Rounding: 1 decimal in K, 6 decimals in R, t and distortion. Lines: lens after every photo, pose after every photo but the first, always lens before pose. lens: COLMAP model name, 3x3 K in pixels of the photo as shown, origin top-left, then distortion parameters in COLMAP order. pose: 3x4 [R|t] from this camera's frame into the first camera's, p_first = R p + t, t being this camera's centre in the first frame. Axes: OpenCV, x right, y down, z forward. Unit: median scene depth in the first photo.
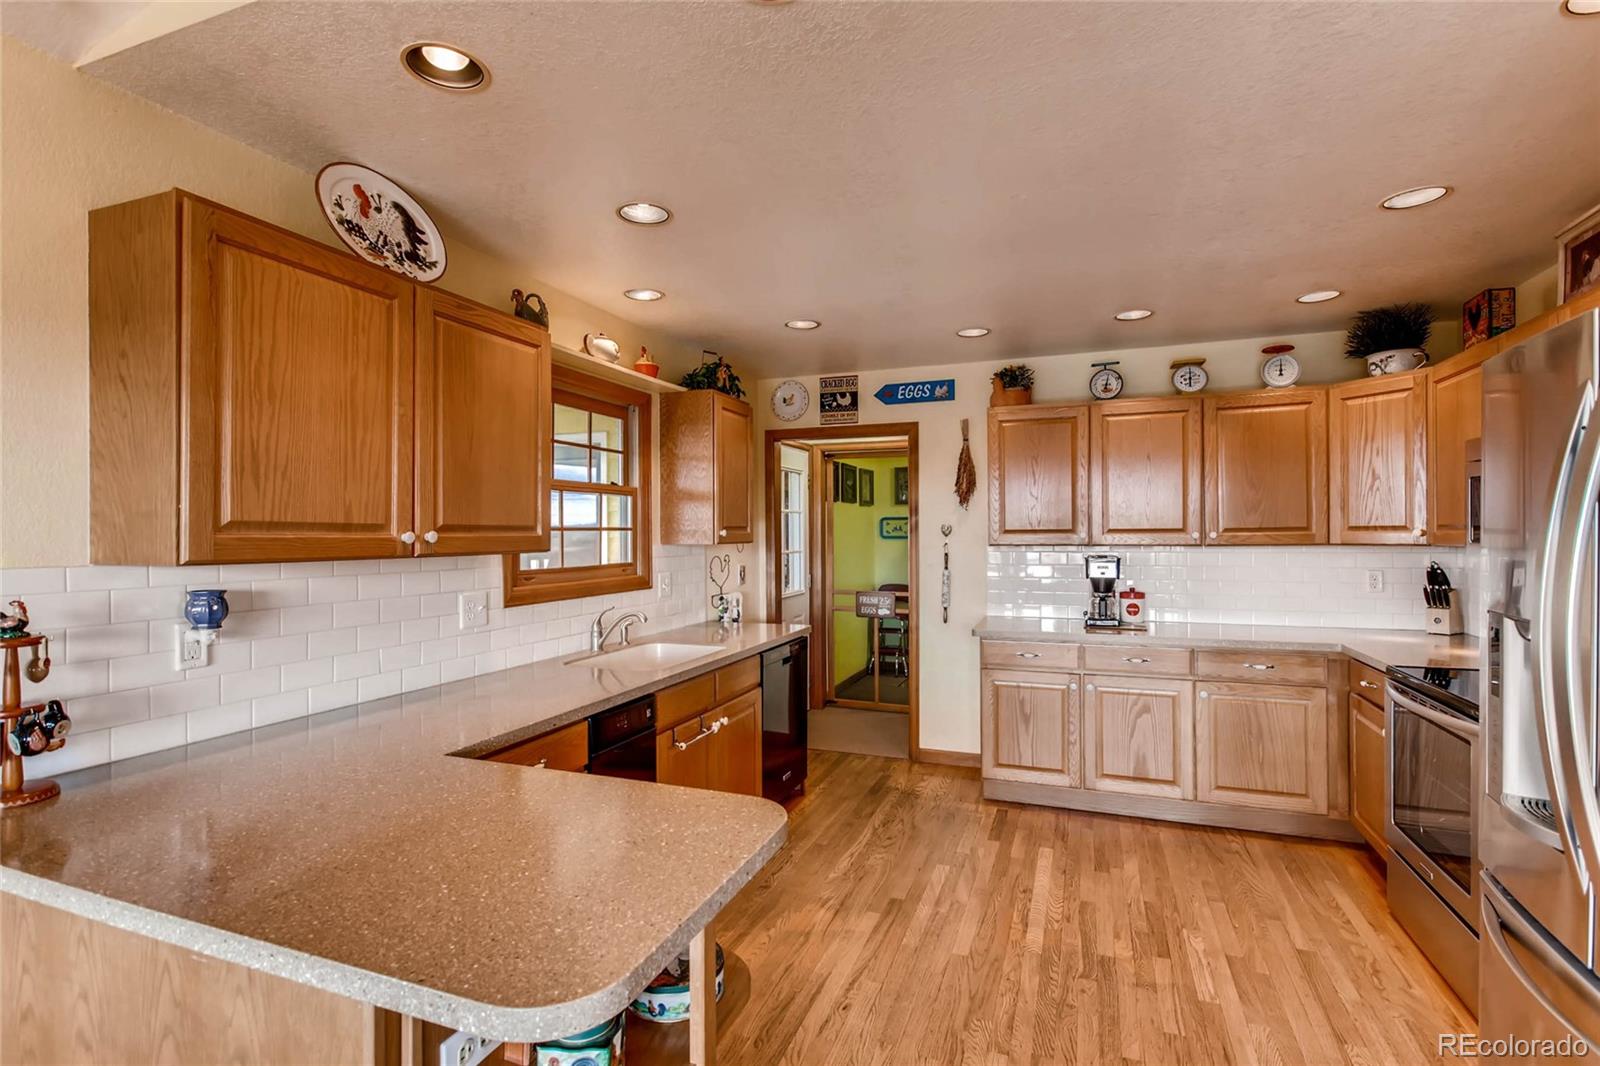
lens RADIAL K [[744.2, 0, 792.5], [0, 744.2, 534.5], [0, 0, 1]] dist [-0.001379, 0.000003]
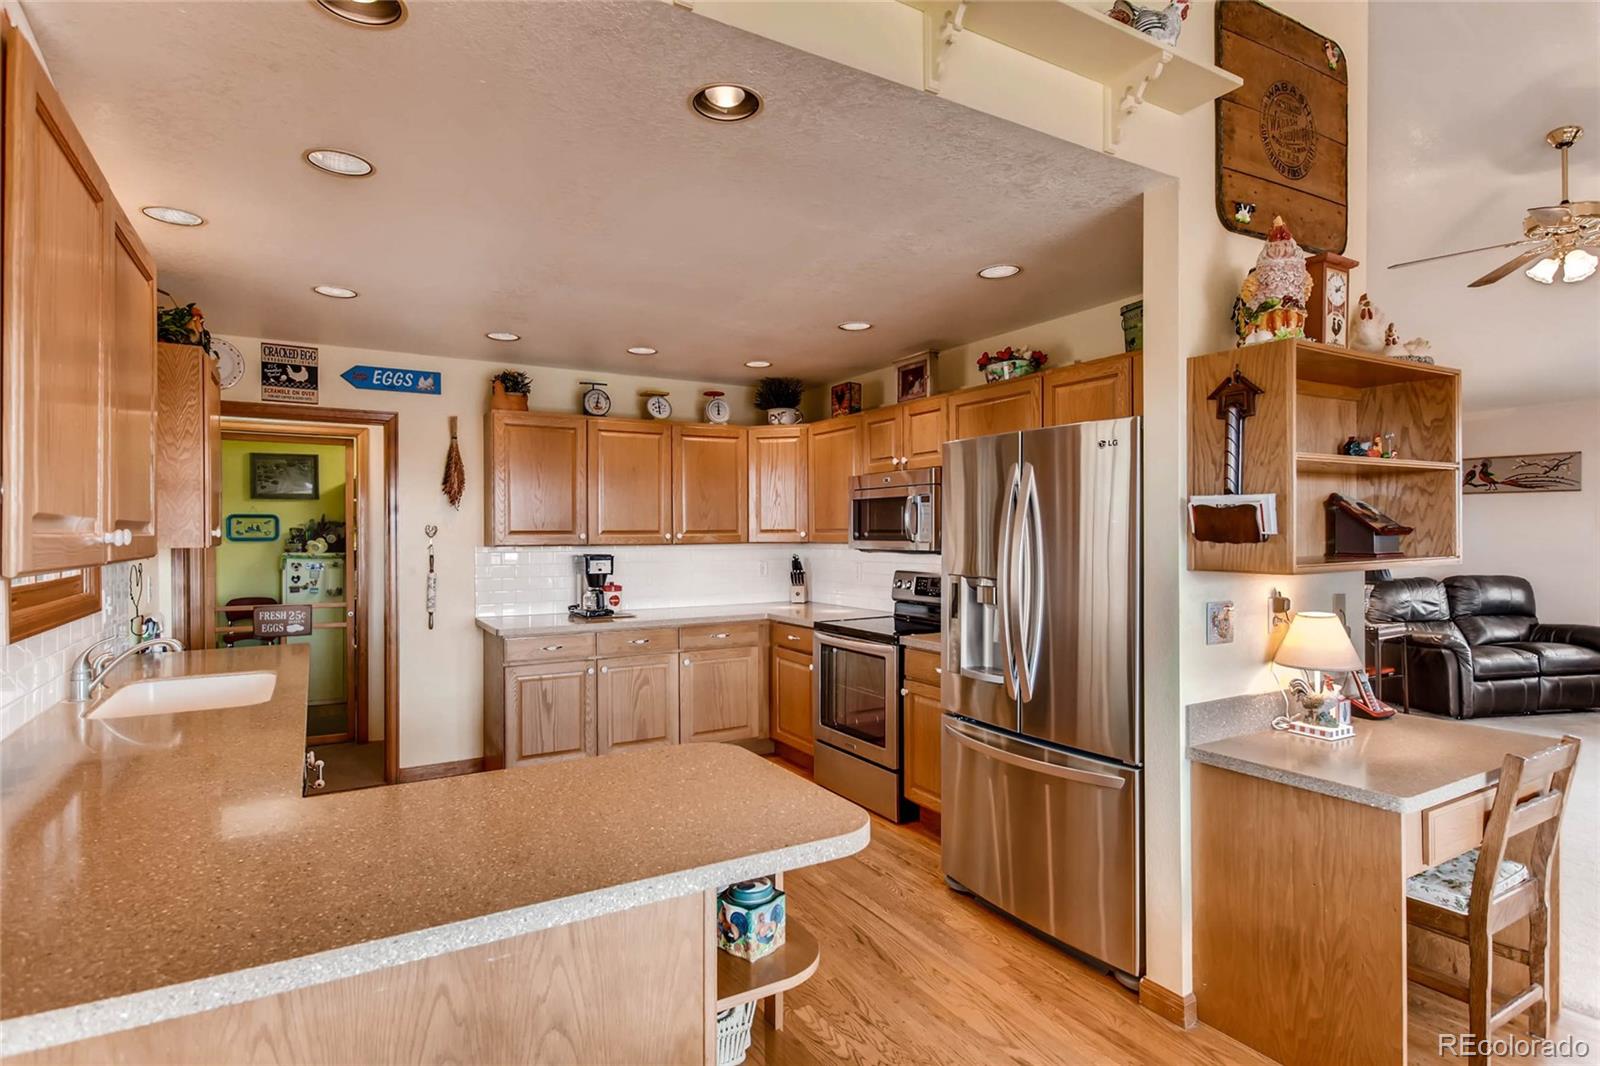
lens RADIAL K [[800.8, 0, 789.0], [0, 800.8, 534.9], [0, 0, 1]] dist [-0.002540, -0.005016]
pose [[0.634063, 0.001410, 0.773280, -0.341740], [0.000593, 0.999997, -0.002310, 0.002107], [-0.773281, 0.001923, 0.634060, 0.004982]]
